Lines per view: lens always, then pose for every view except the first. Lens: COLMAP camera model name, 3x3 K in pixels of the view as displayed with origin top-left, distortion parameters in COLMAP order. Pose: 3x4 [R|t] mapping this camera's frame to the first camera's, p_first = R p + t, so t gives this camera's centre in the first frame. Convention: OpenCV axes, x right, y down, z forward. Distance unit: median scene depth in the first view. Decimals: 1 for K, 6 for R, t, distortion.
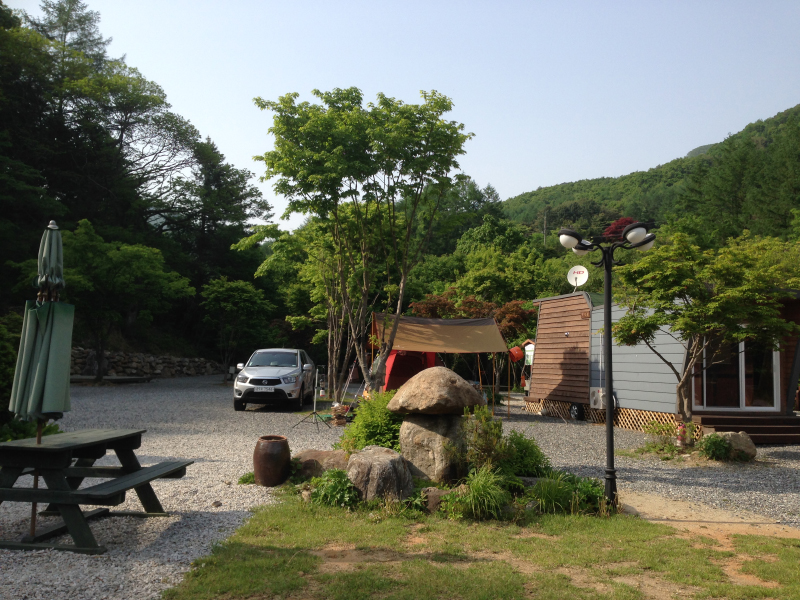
lens RADIAL K [[708.7, 0, 402.4], [0, 708.7, 313.5], [0, 0, 1]] dist [0.096116, -0.194681]
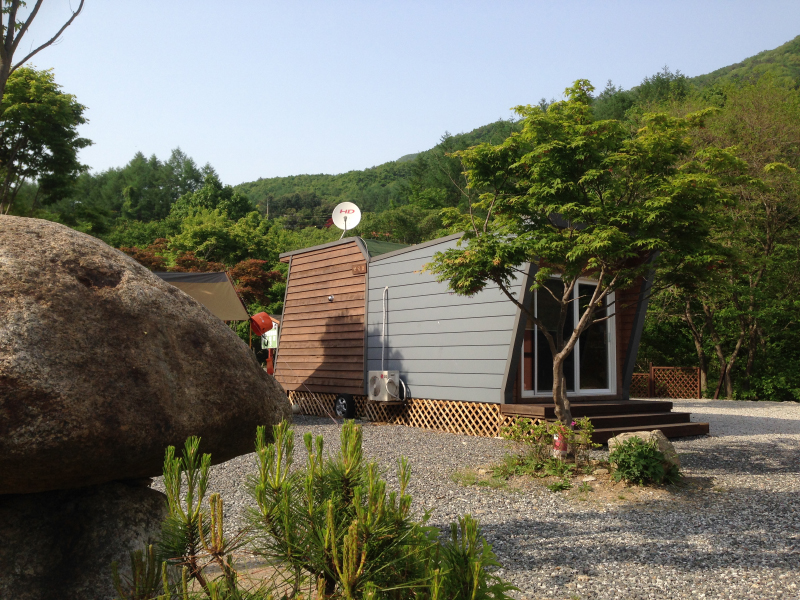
lens RADIAL K [[708.7, 0, 402.4], [0, 708.7, 313.5], [0, 0, 1]] dist [0.096116, -0.194681]
pose [[0.924985, 0.005069, 0.379970, 0.027889], [-0.008141, 0.999946, 0.006480, 0.038658], [-0.379916, -0.009087, 0.924976, 0.313905]]
